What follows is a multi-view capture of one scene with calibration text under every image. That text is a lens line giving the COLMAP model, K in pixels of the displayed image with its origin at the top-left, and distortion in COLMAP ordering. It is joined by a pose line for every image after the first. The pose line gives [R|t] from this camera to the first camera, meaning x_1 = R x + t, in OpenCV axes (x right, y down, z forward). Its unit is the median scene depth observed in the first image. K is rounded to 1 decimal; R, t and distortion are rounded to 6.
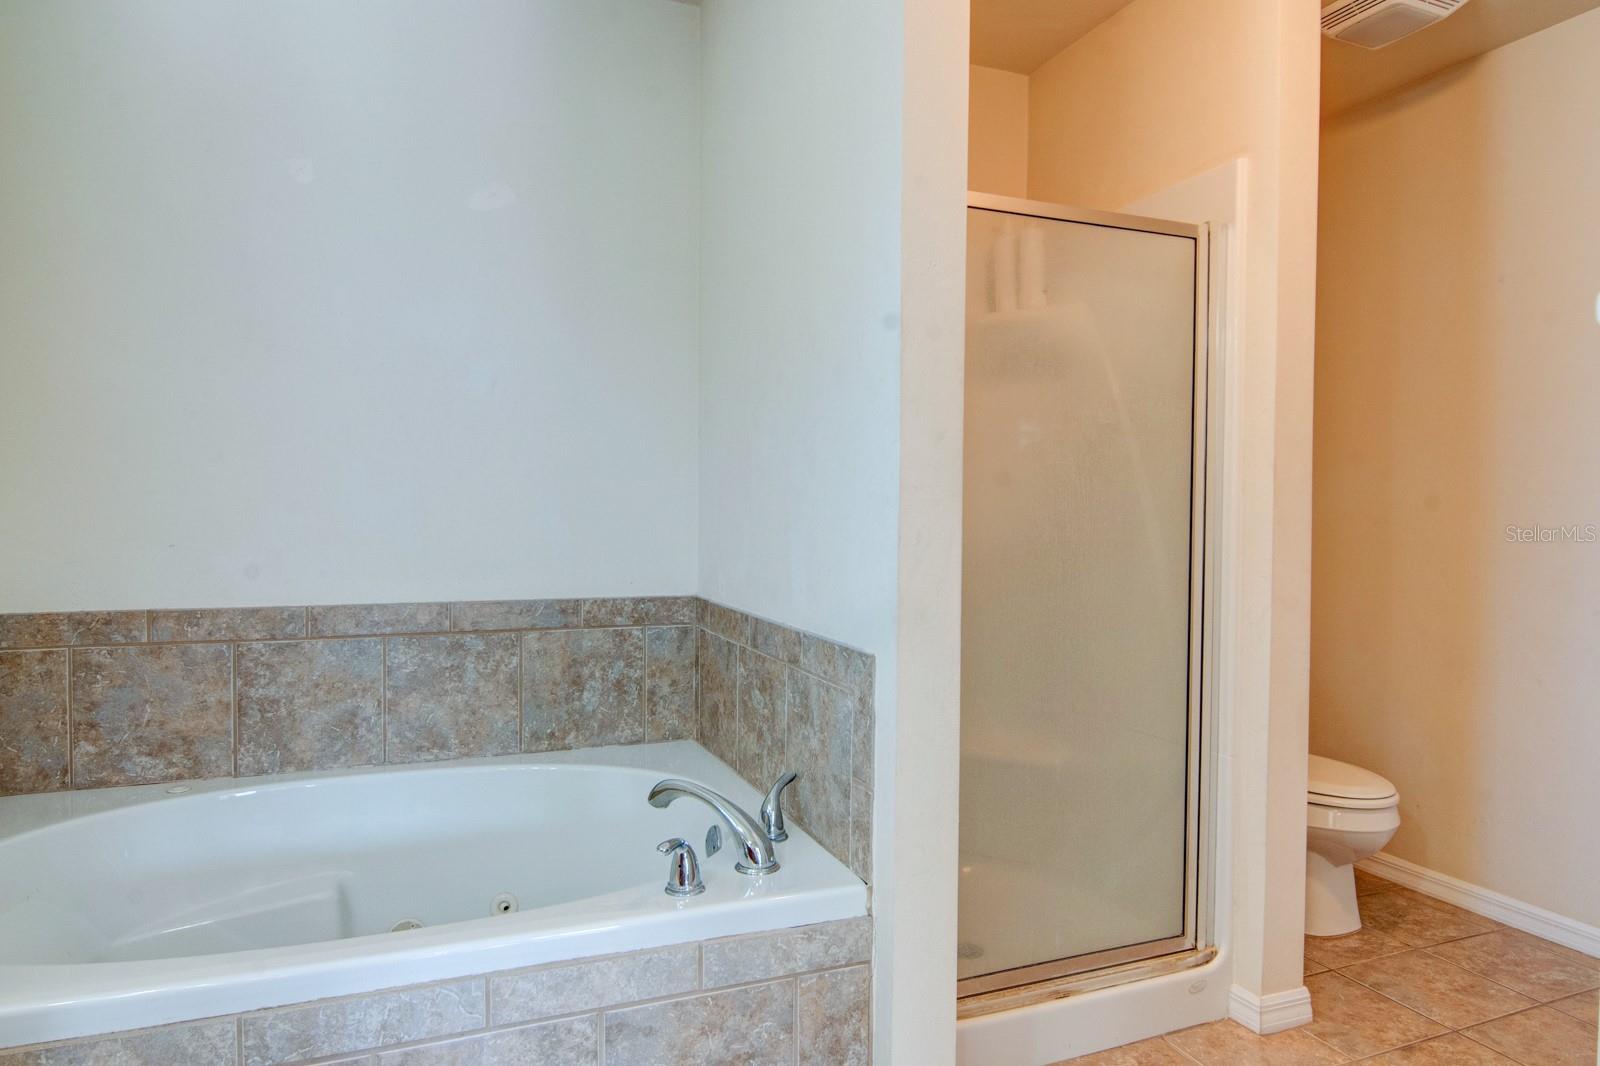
lens RADIAL K [[984.1, 0, 794.8], [0, 984.1, 524.2], [0, 0, 1]] dist [-0.015703, -0.002690]
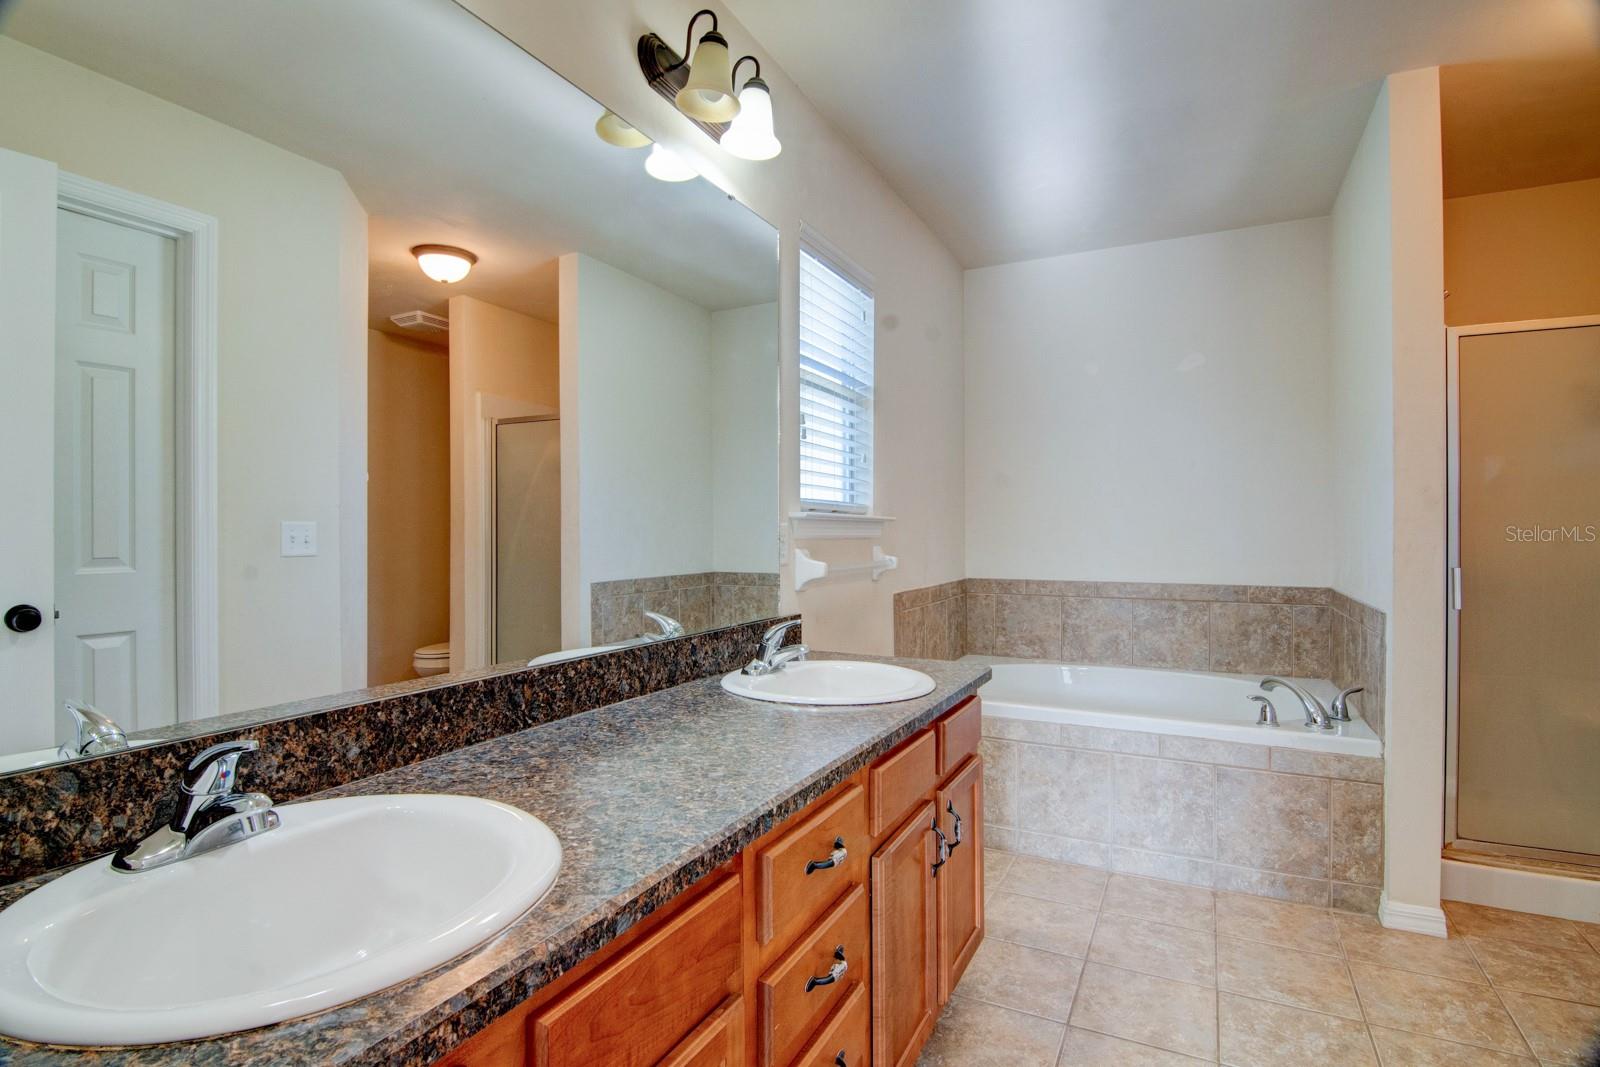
lens RADIAL K [[806.4, 0, 800.0], [0, 806.4, 533.5], [0, 0, 1]] dist [-0.014647, -0.000496]
pose [[0.670605, -0.005482, -0.741795, 0.334177], [-0.006957, 0.999882, -0.013679, 0.011391], [0.741782, 0.014334, 0.670488, -0.578083]]
